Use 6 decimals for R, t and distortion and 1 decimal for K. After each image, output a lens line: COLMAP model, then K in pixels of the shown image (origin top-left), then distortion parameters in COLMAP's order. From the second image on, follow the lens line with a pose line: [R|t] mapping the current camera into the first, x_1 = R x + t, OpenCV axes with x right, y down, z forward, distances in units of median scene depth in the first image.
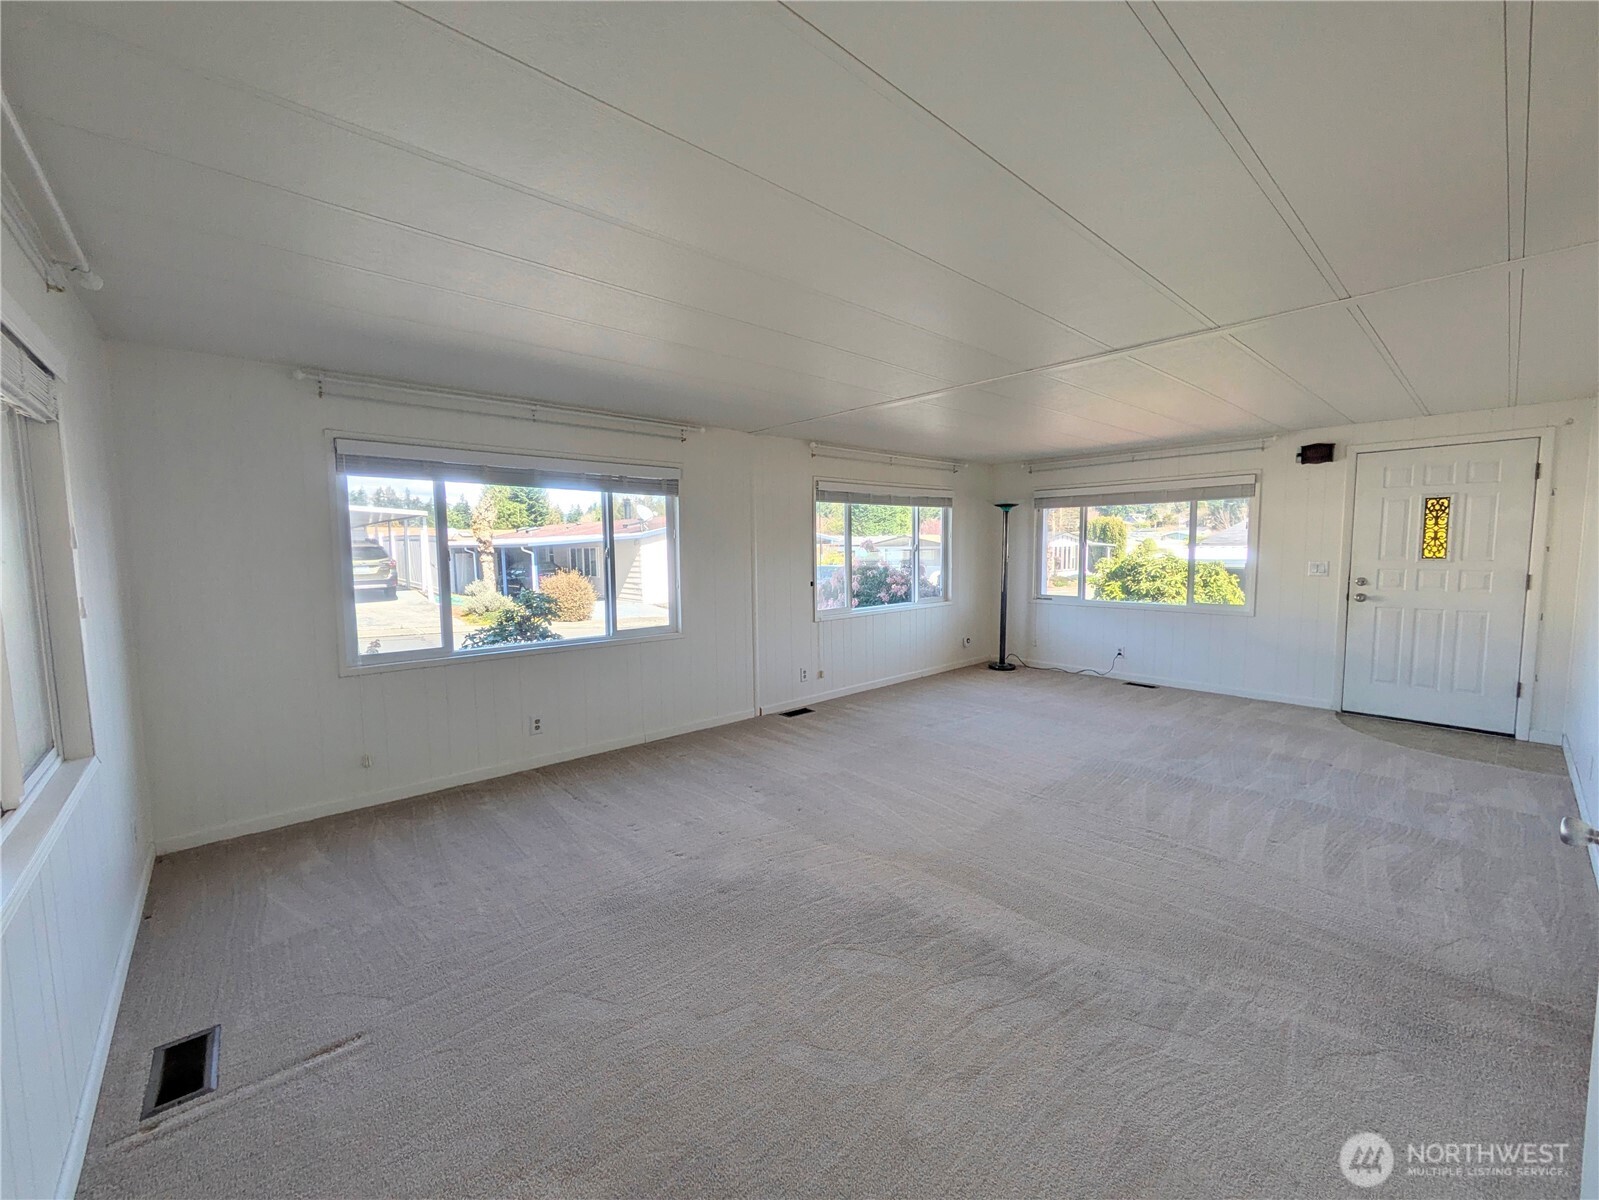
lens RADIAL K [[635.4, 0, 799.5], [0, 635.4, 600.0], [0, 0, 1]] dist [0.002563, 0.000869]
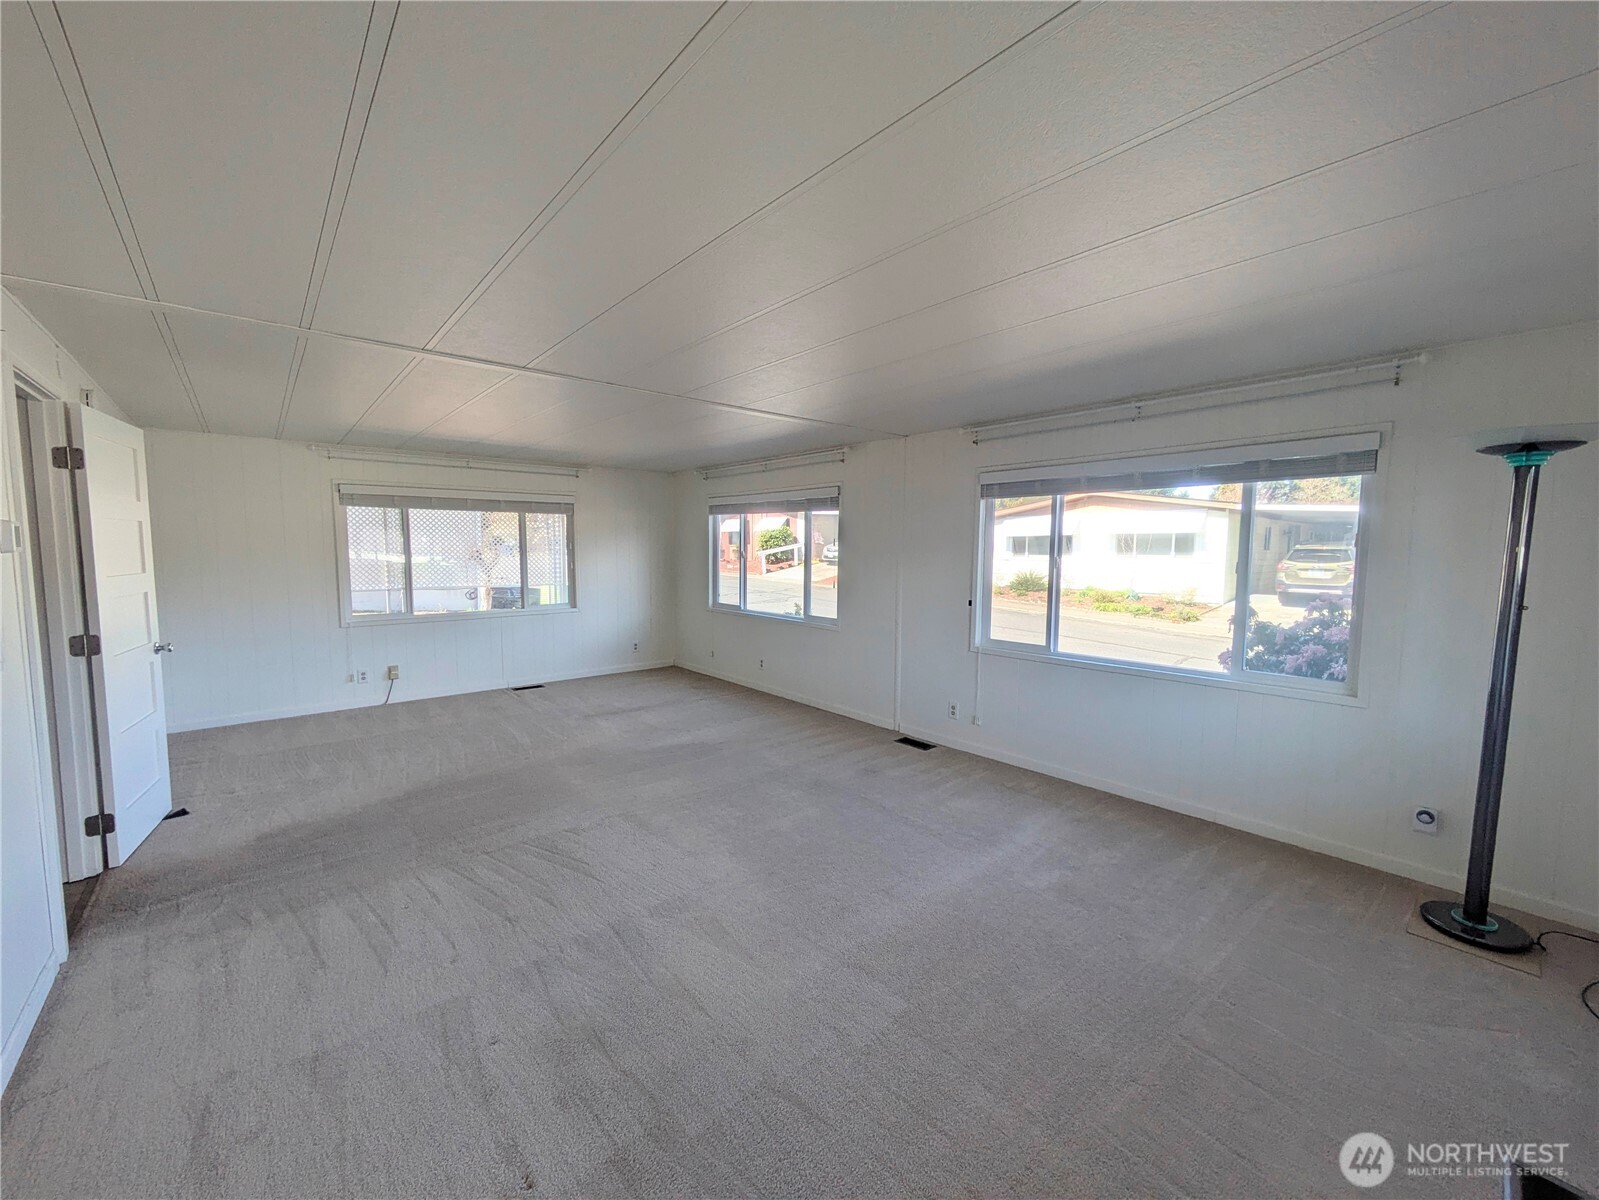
lens RADIAL K [[635.4, 0, 799.5], [0, 635.4, 600.0], [0, 0, 1]] dist [0.002563, 0.000869]
pose [[-0.020440, 0.092751, -0.995480, 0.898332], [-0.092294, 0.991261, 0.094253, -0.091964], [0.995522, 0.093804, -0.011701, 0.865355]]
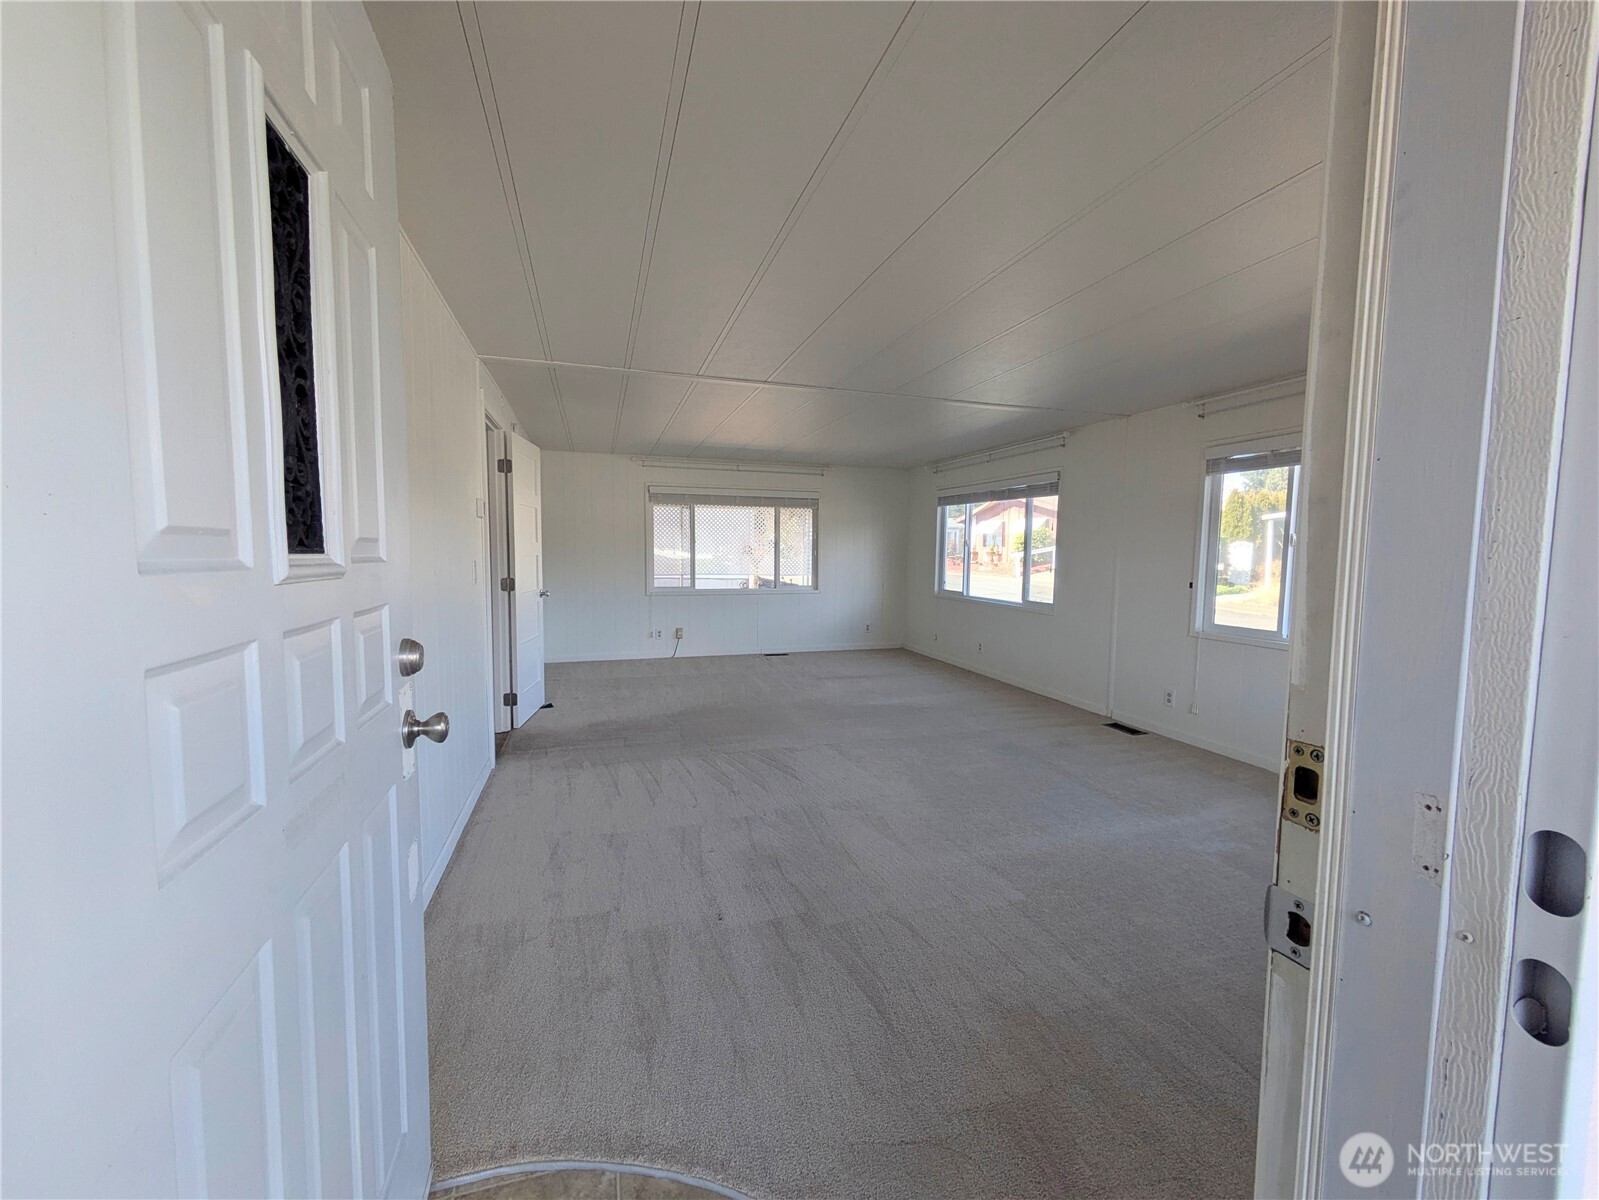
lens RADIAL K [[635.4, 0, 799.5], [0, 635.4, 600.0], [0, 0, 1]] dist [0.002563, 0.000869]
pose [[-0.409106, 0.076790, -0.909250, 0.990590], [-0.086398, 0.988716, 0.122375, -0.065950], [0.908387, 0.128622, -0.397855, 0.955460]]
